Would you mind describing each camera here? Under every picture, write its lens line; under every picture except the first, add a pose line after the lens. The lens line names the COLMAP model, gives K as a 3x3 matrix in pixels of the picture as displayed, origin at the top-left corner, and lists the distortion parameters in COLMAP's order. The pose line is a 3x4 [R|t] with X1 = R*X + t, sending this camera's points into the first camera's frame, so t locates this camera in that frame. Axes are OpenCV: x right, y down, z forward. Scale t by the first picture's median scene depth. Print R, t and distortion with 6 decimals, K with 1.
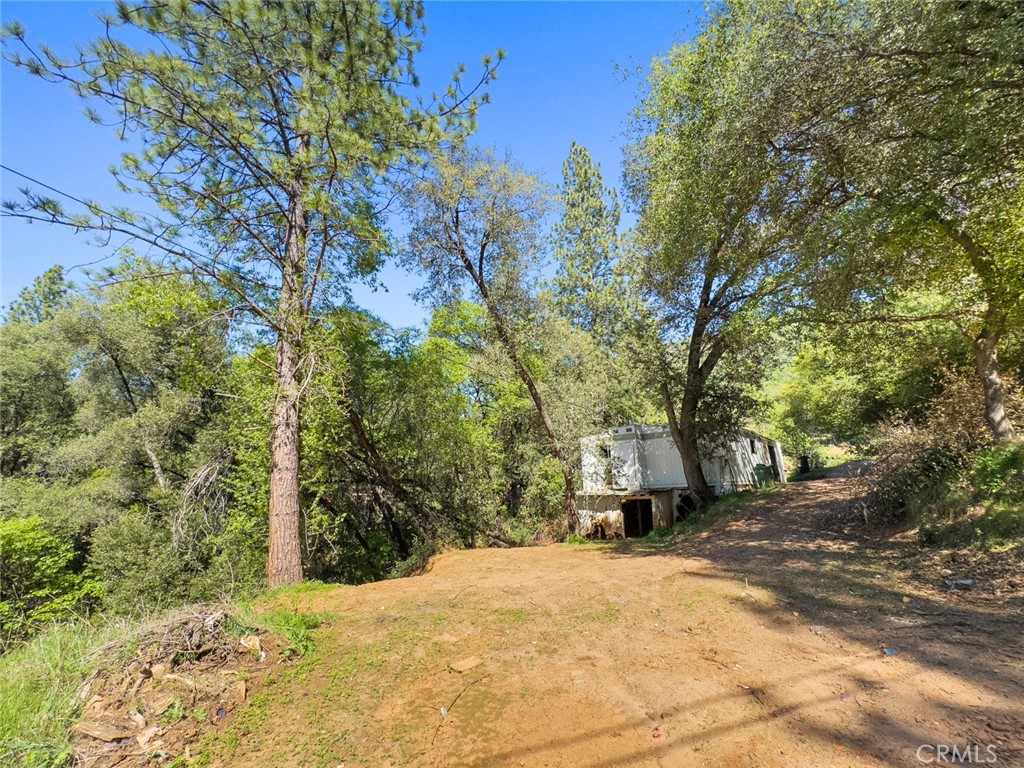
lens RADIAL K [[418.2, 0, 514.3], [0, 418.2, 382.5], [0, 0, 1]] dist [-0.024270, 0.011512]
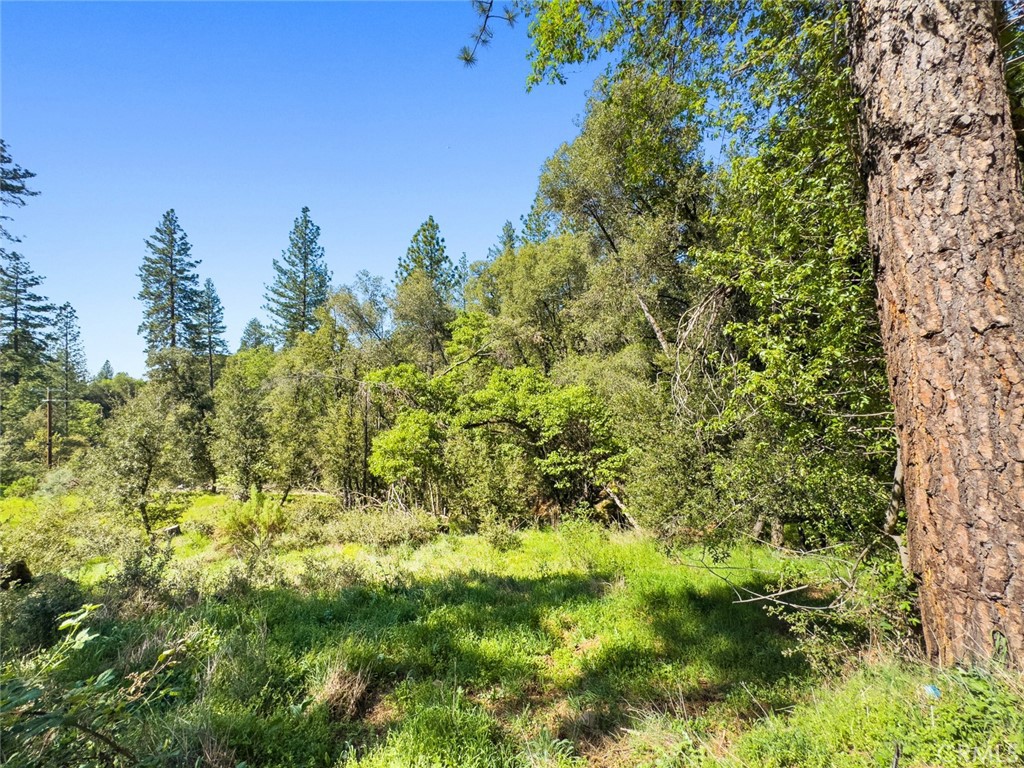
lens RADIAL K [[418.2, 0, 513.7], [0, 418.2, 387.9], [0, 0, 1]] dist [-0.024270, 0.011512]
pose [[0.453610, 0.011310, -0.891128, -0.280656], [0.245999, 0.959482, 0.137398, 0.153200], [0.856576, -0.281541, 0.432449, 0.413974]]
